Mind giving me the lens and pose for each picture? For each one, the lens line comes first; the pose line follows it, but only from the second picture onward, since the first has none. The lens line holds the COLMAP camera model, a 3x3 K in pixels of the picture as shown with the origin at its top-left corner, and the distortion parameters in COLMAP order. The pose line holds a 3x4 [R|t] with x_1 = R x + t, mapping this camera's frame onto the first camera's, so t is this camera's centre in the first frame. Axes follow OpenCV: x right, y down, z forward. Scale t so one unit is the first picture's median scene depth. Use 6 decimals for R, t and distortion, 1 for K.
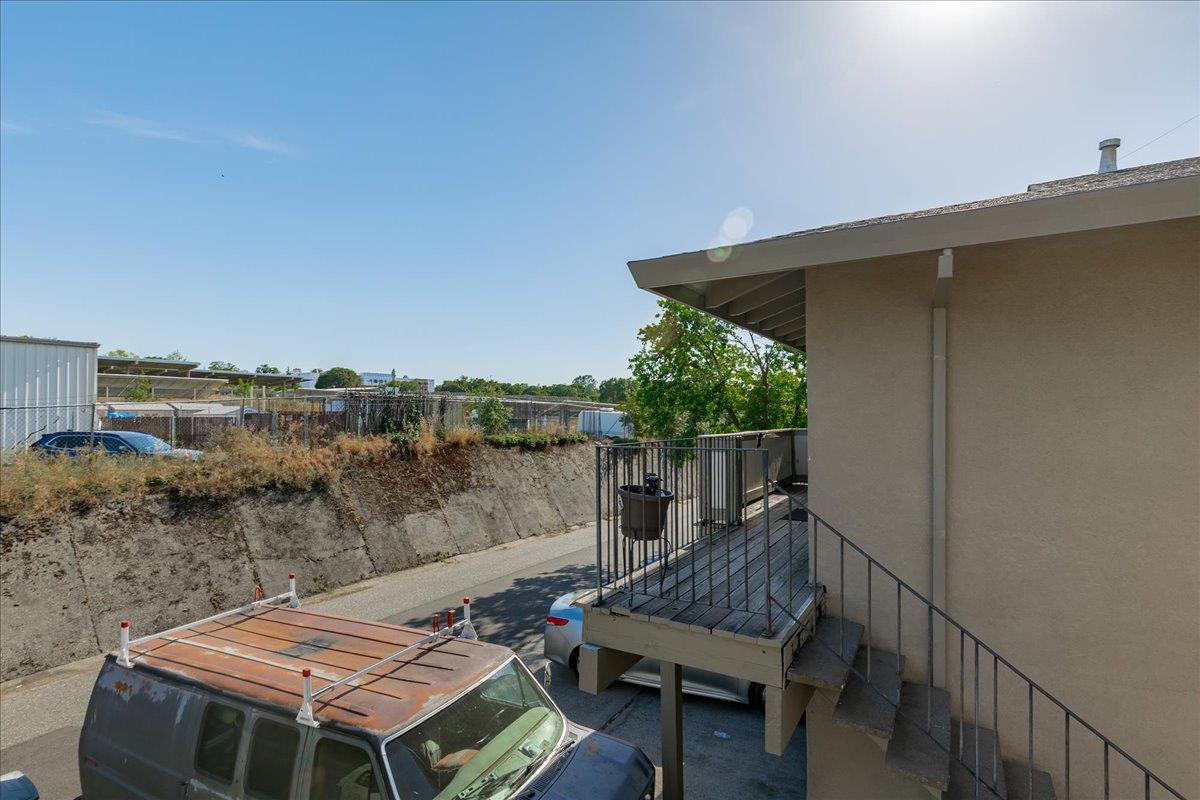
lens RADIAL K [[638.4, 0, 601.9], [0, 638.4, 407.6], [0, 0, 1]] dist [0.001618, 0.000316]
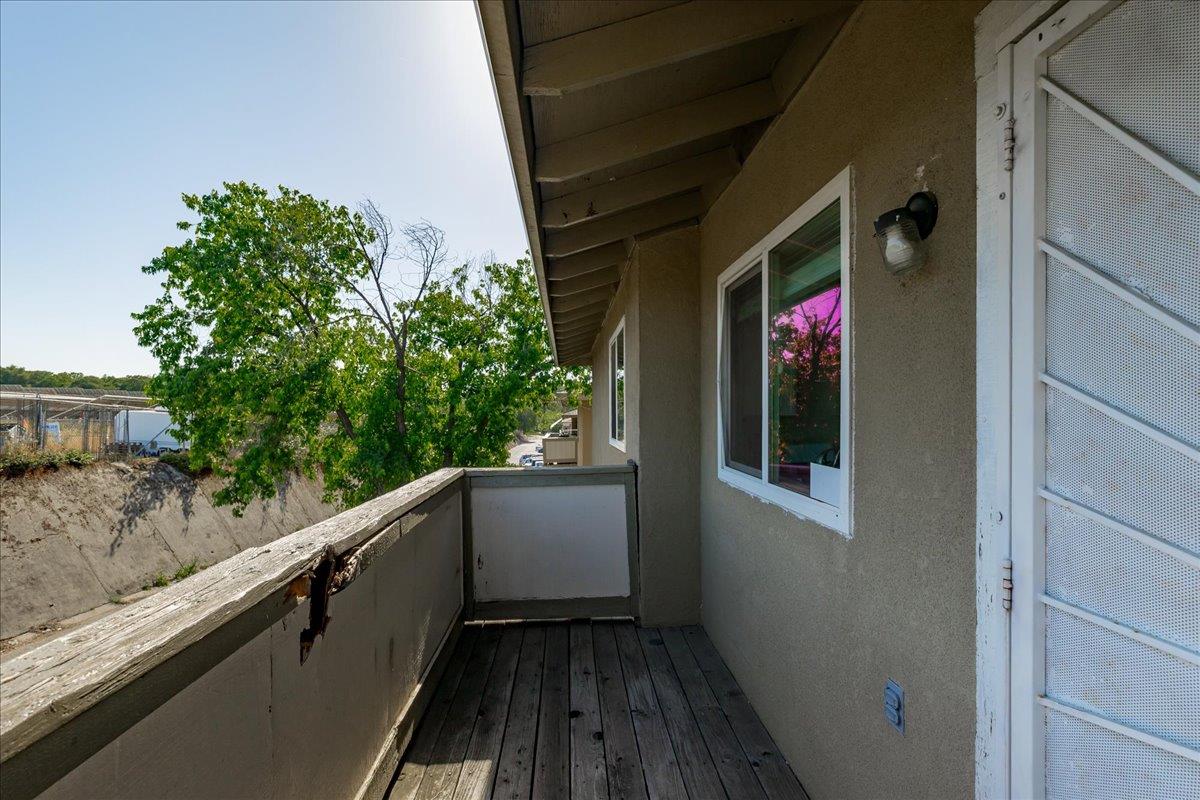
lens RADIAL K [[570.7, 0, 603.2], [0, 570.7, 390.5], [0, 0, 1]] dist [-0.003038, -0.000104]
pose [[0.836759, 0.021605, 0.547146, 0.107970], [-0.006032, 0.999524, -0.030245, -0.001662], [-0.547539, 0.022007, 0.836491, 0.398793]]
